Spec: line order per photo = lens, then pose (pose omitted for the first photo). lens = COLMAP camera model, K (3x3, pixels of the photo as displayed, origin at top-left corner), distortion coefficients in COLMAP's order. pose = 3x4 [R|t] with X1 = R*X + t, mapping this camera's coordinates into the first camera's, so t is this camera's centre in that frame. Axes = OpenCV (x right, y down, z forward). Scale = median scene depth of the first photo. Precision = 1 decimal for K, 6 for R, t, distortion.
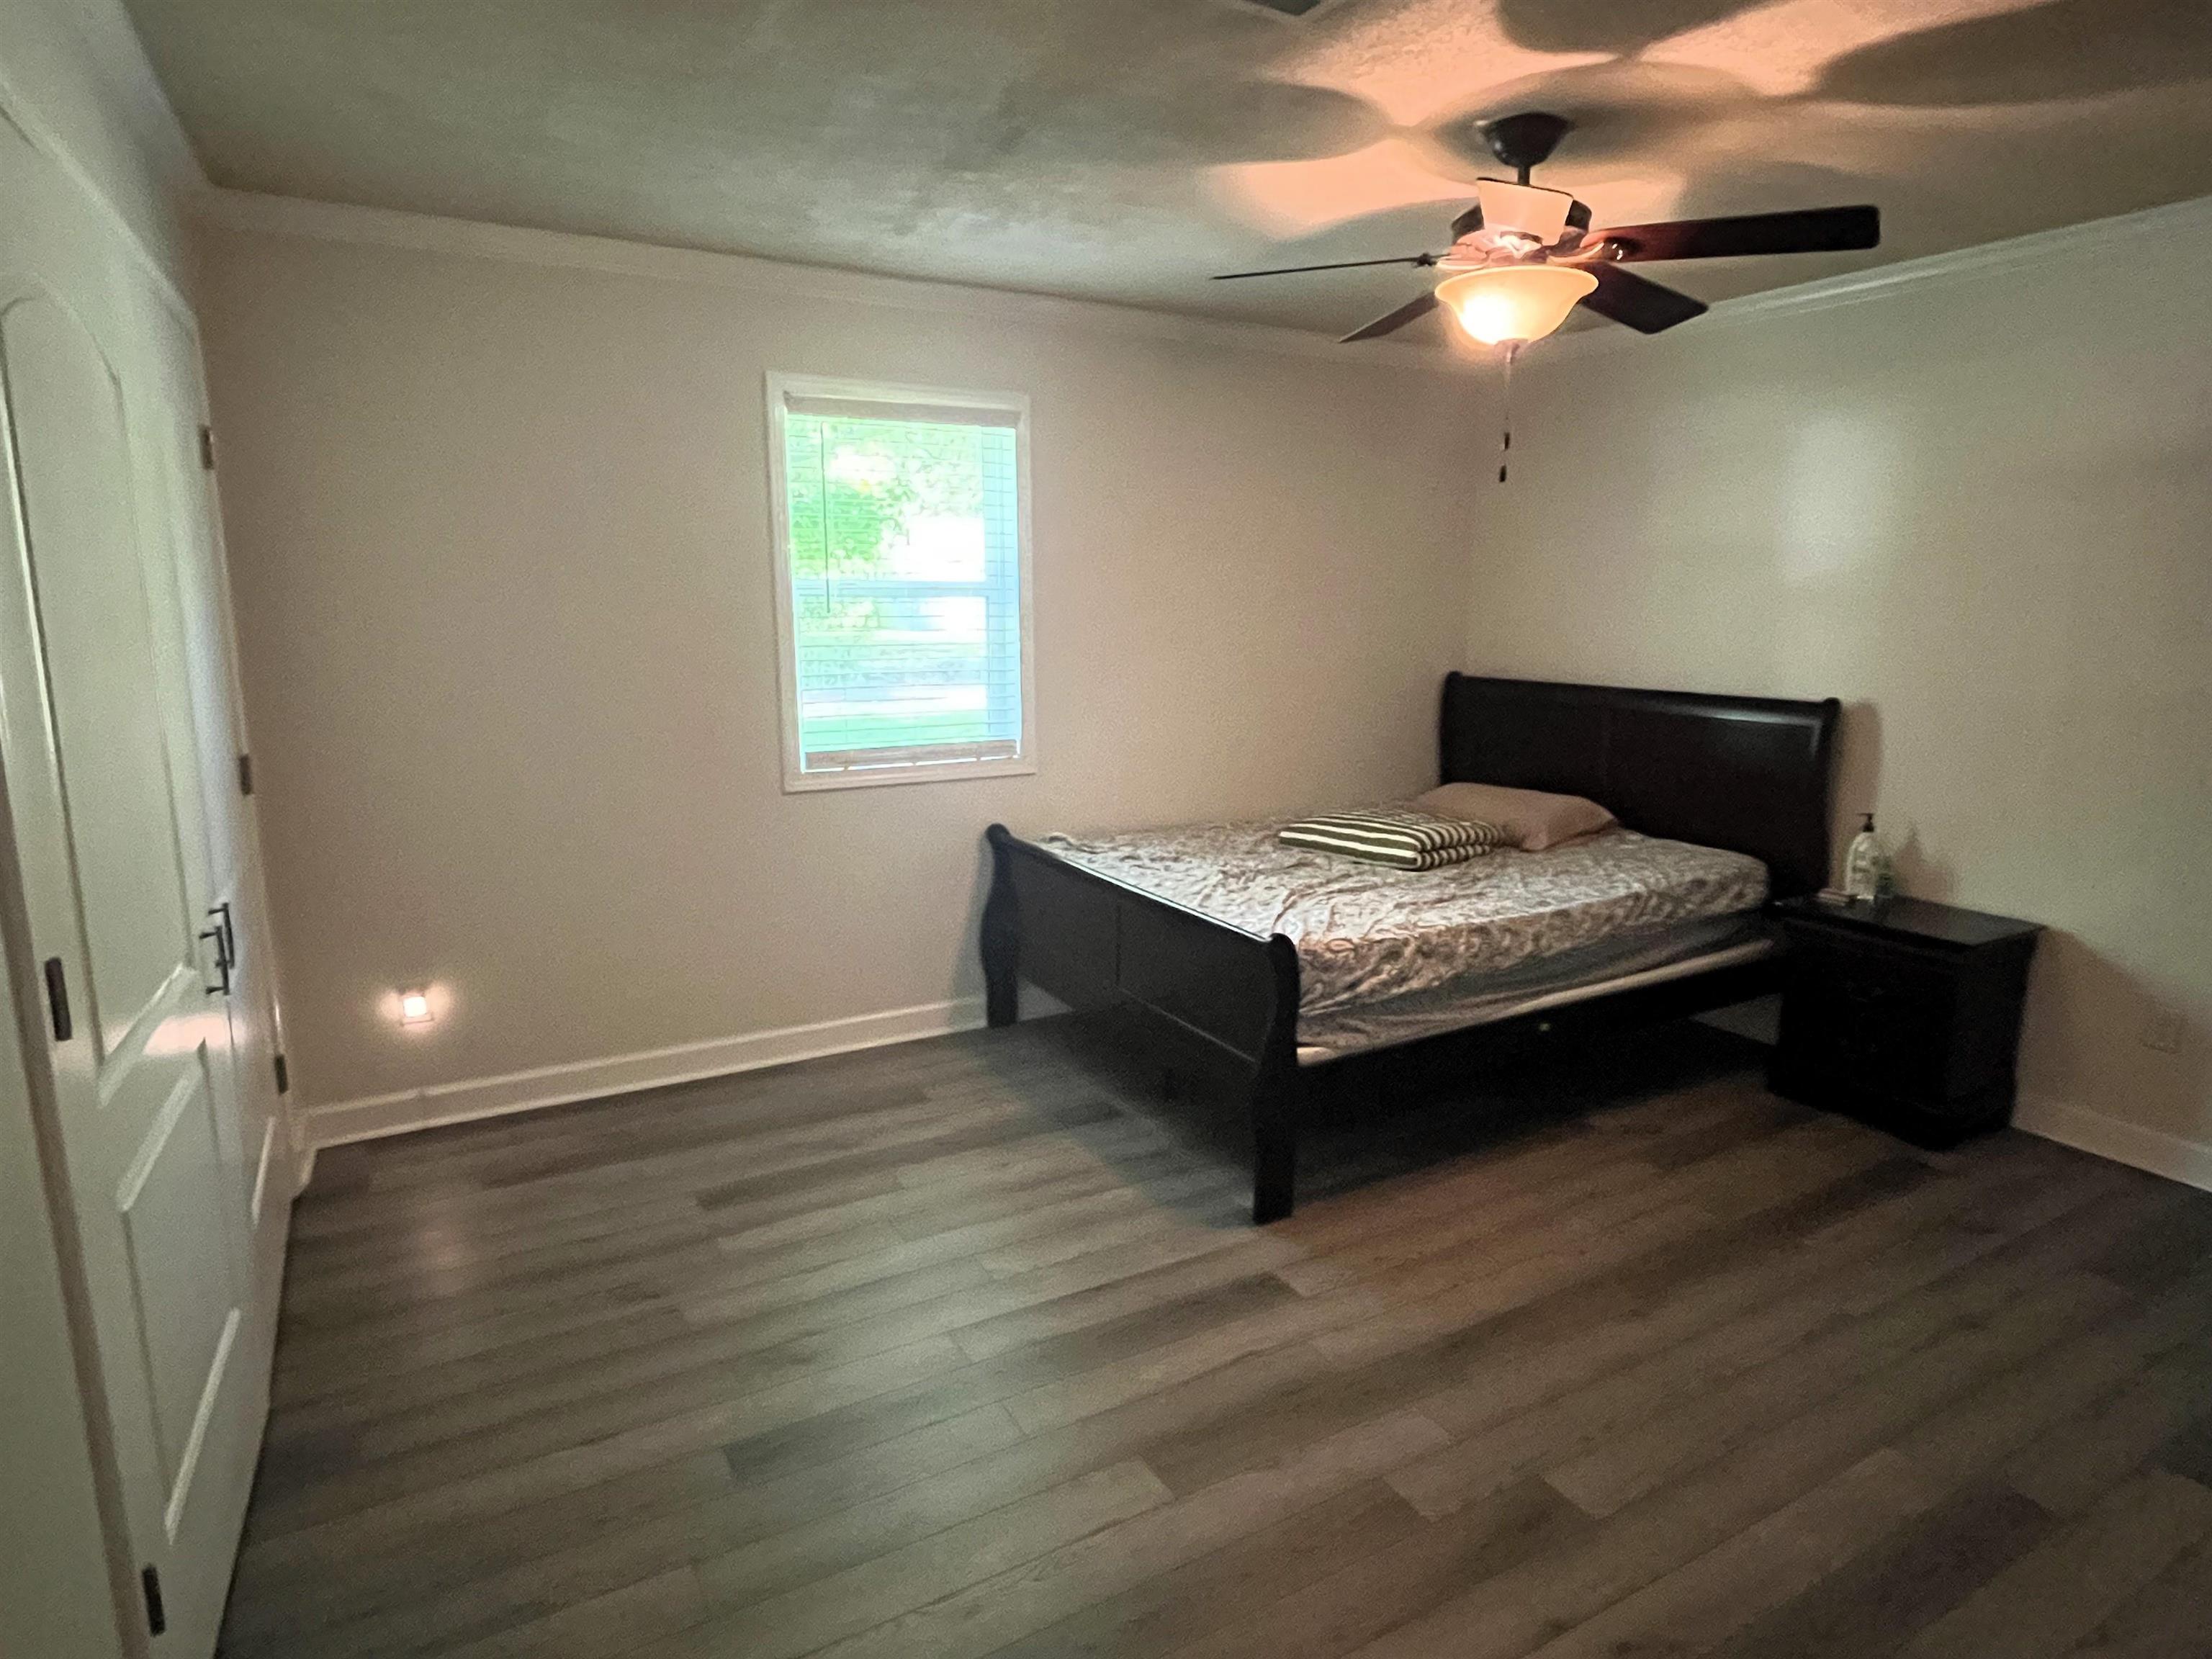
lens RADIAL K [[1230.7, 0, 1101.3], [0, 1230.7, 827.8], [0, 0, 1]] dist [-0.001122, 0.002370]
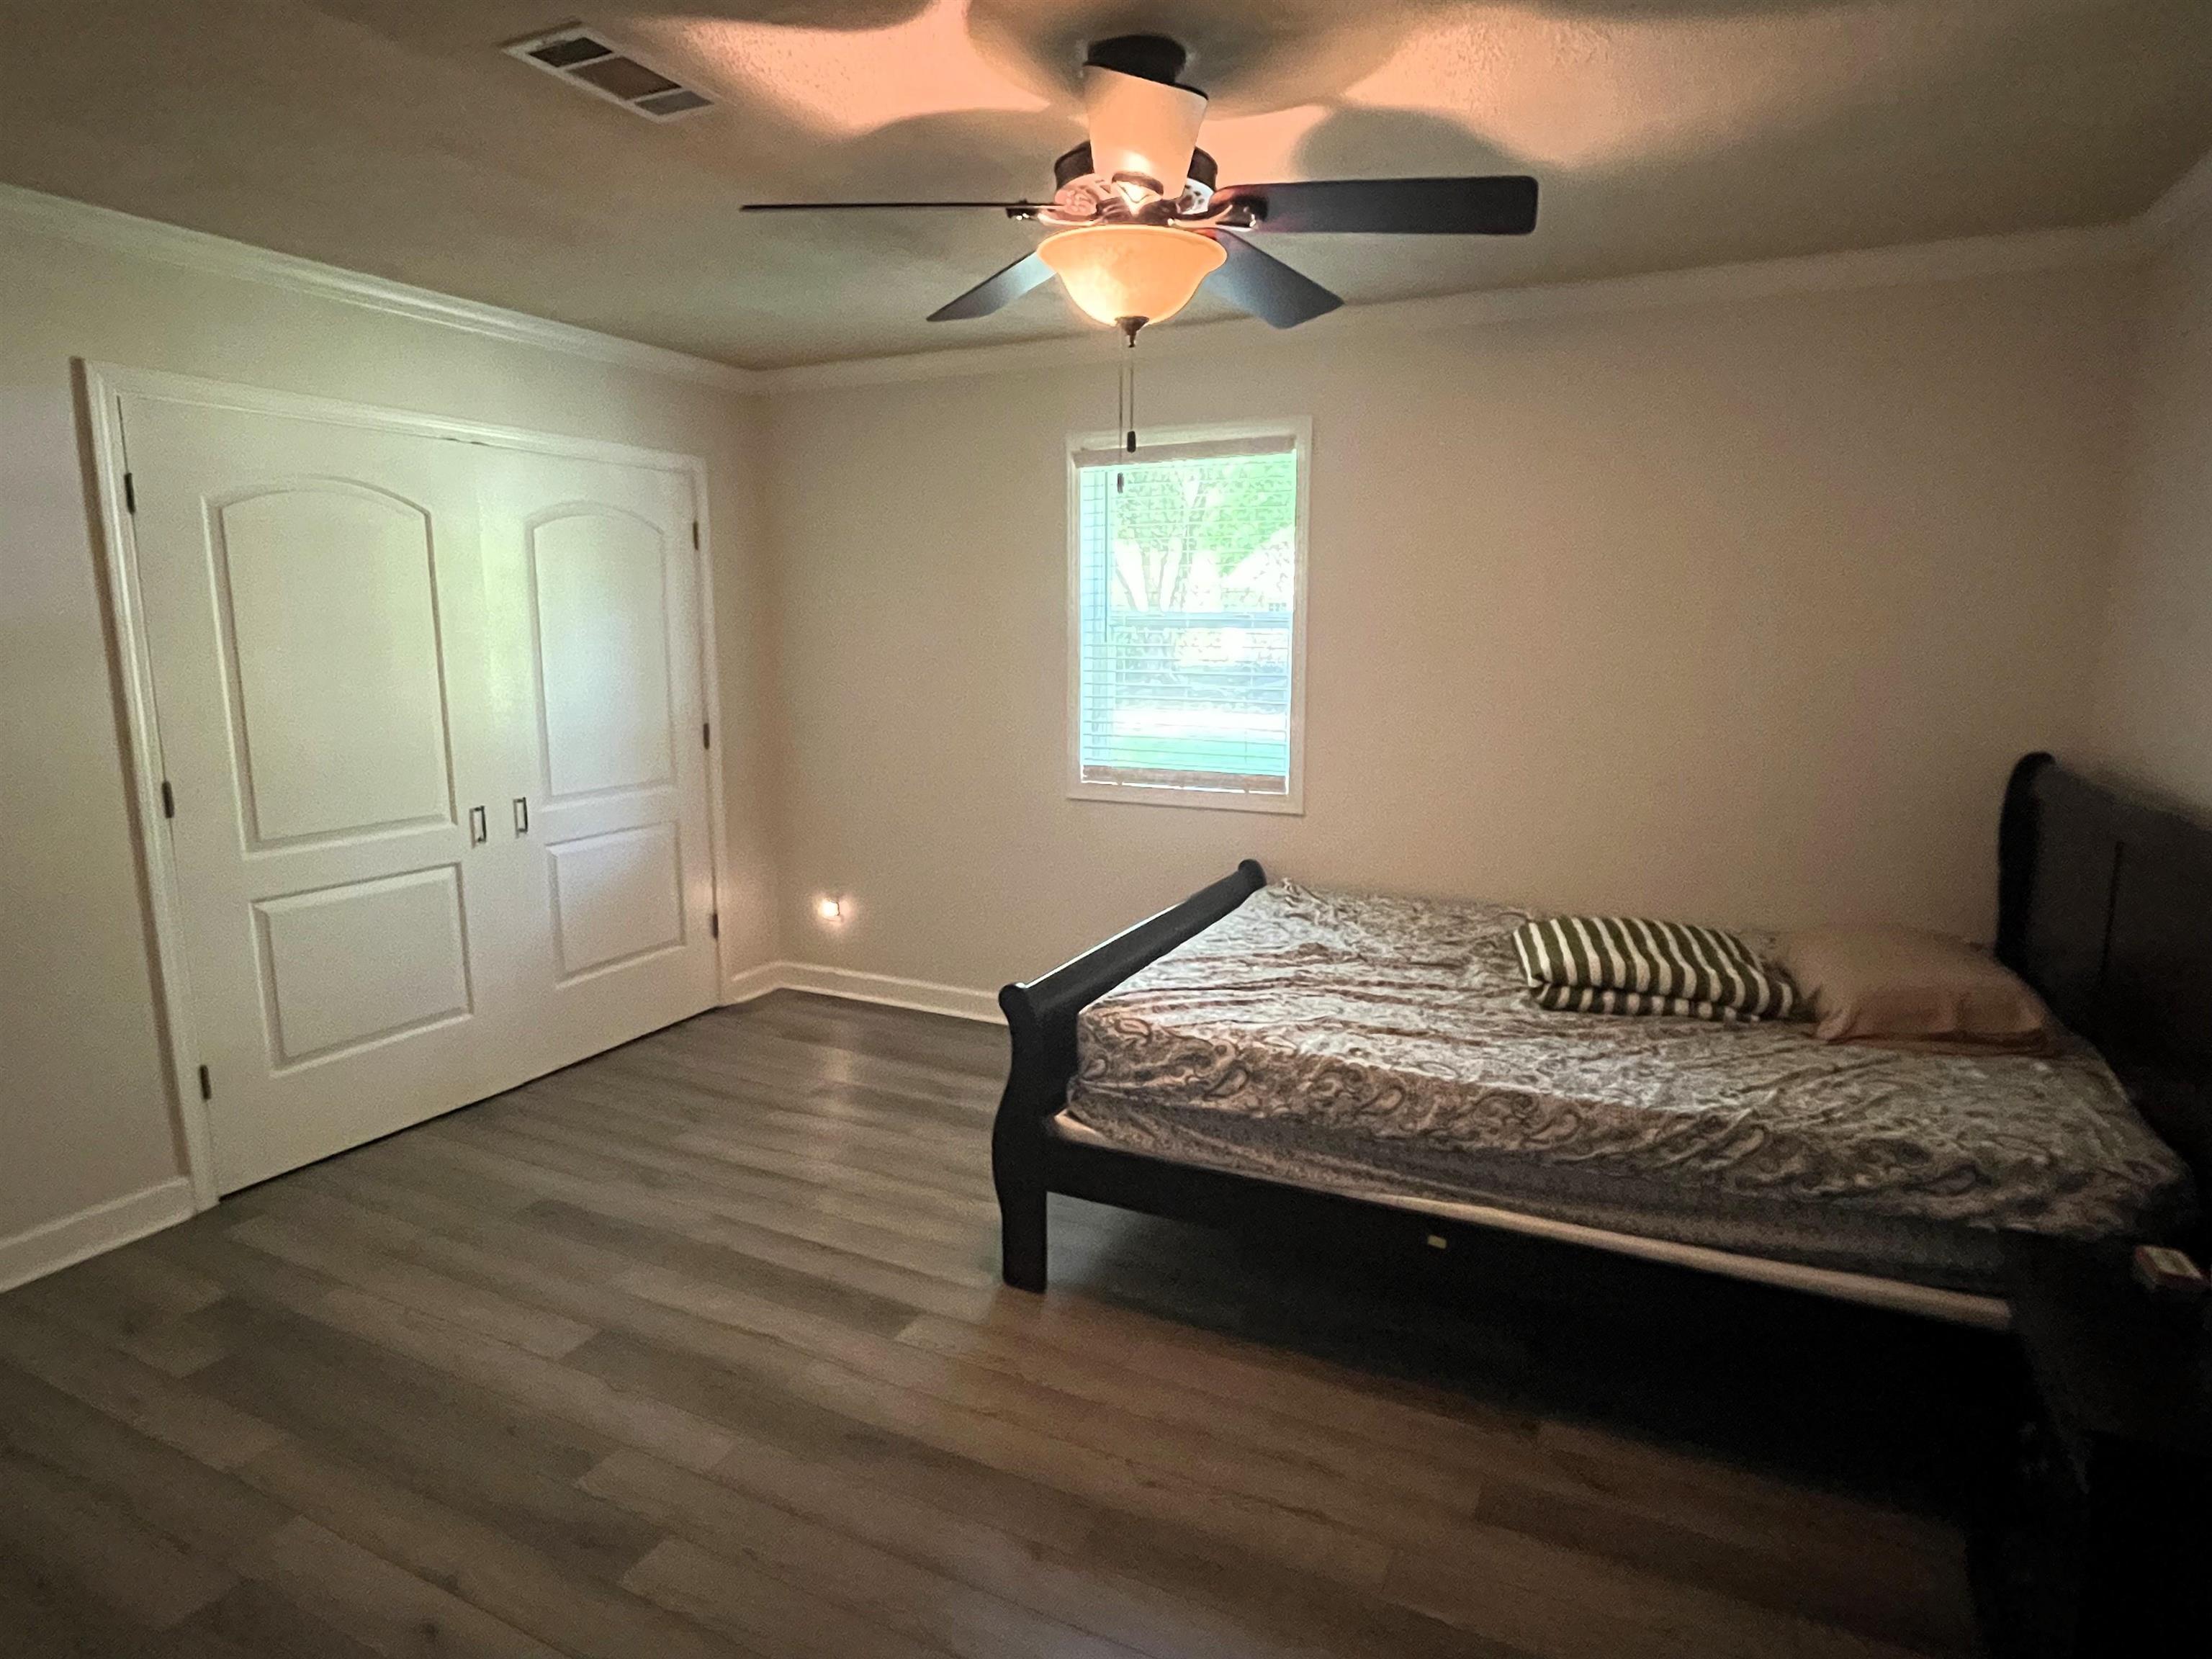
lens RADIAL K [[1230.7, 0, 1096.8], [0, 1230.7, 830.3], [0, 0, 1]] dist [-0.001122, 0.002370]
pose [[0.567697, 0.138571, -0.811492, 0.794309], [-0.152752, 0.986345, 0.061568, -0.084472], [0.808942, 0.089005, 0.581112, 0.414958]]
